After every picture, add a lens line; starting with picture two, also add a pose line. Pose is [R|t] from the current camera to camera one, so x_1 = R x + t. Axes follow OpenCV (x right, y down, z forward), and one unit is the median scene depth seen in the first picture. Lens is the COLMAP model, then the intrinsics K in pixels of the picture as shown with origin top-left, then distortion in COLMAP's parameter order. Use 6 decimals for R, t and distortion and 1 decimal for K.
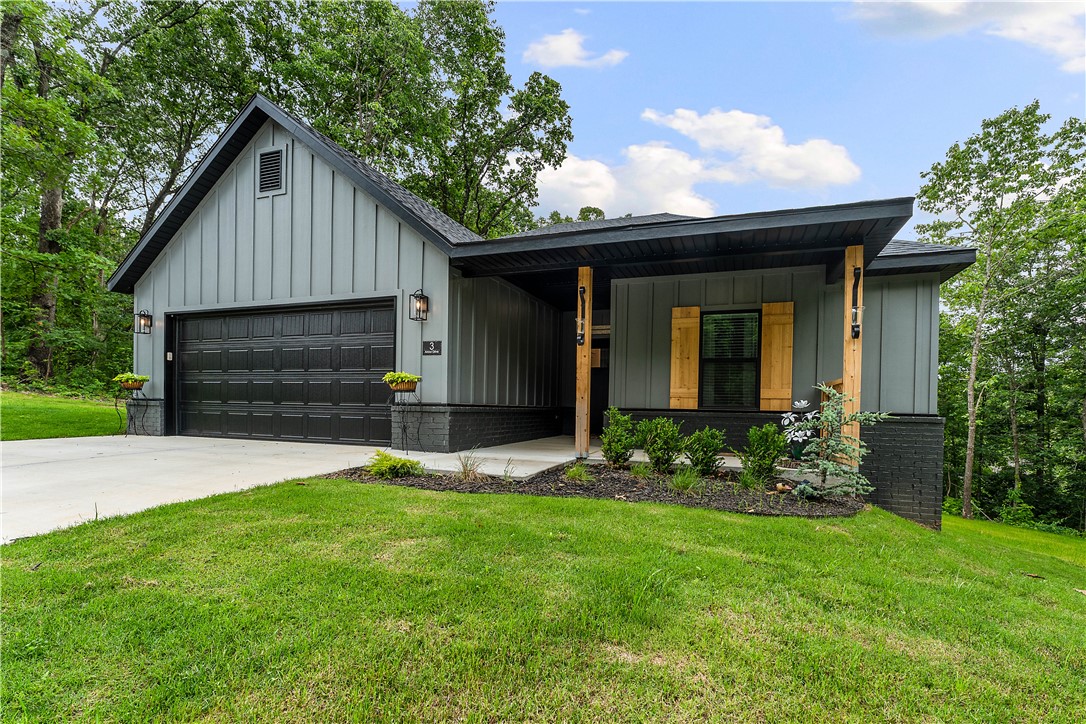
lens RADIAL K [[441.8, 0, 538.8], [0, 441.8, 366.2], [0, 0, 1]] dist [-0.004022, 0.000815]
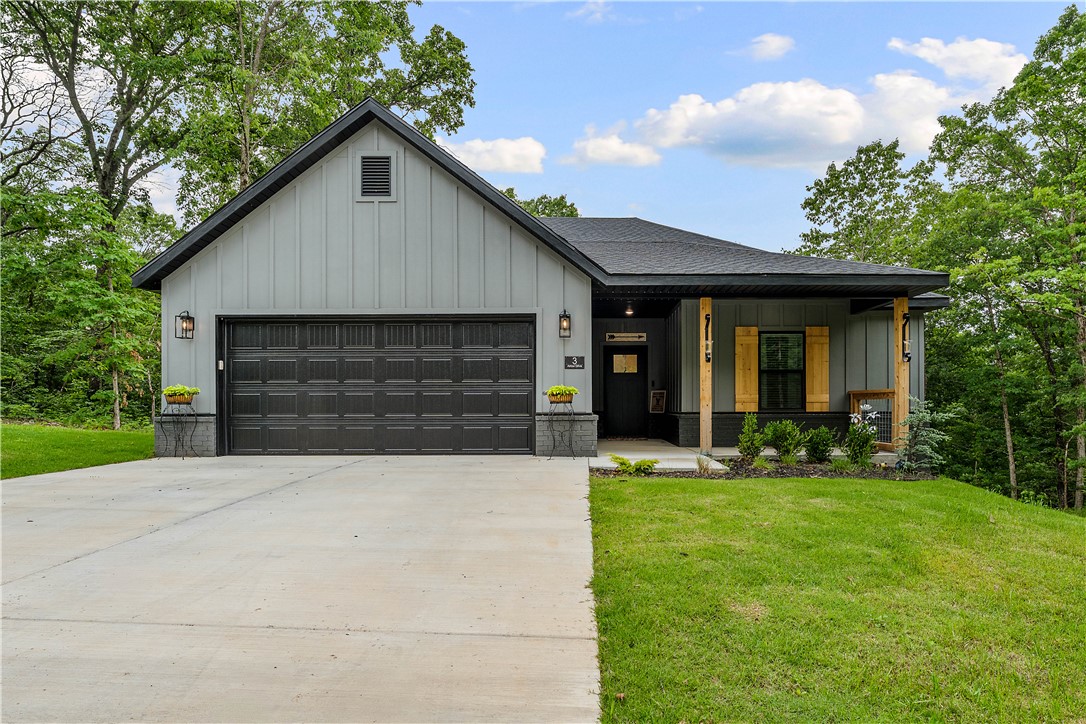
lens RADIAL K [[520.6, 0, 541.7], [0, 520.6, 346.2], [0, 0, 1]] dist [-0.004208, -0.000911]
pose [[0.959495, 0.011753, 0.281482, -0.522045], [-0.004709, 0.999659, -0.025686, -0.036705], [-0.281687, 0.023320, 0.959223, -0.173873]]
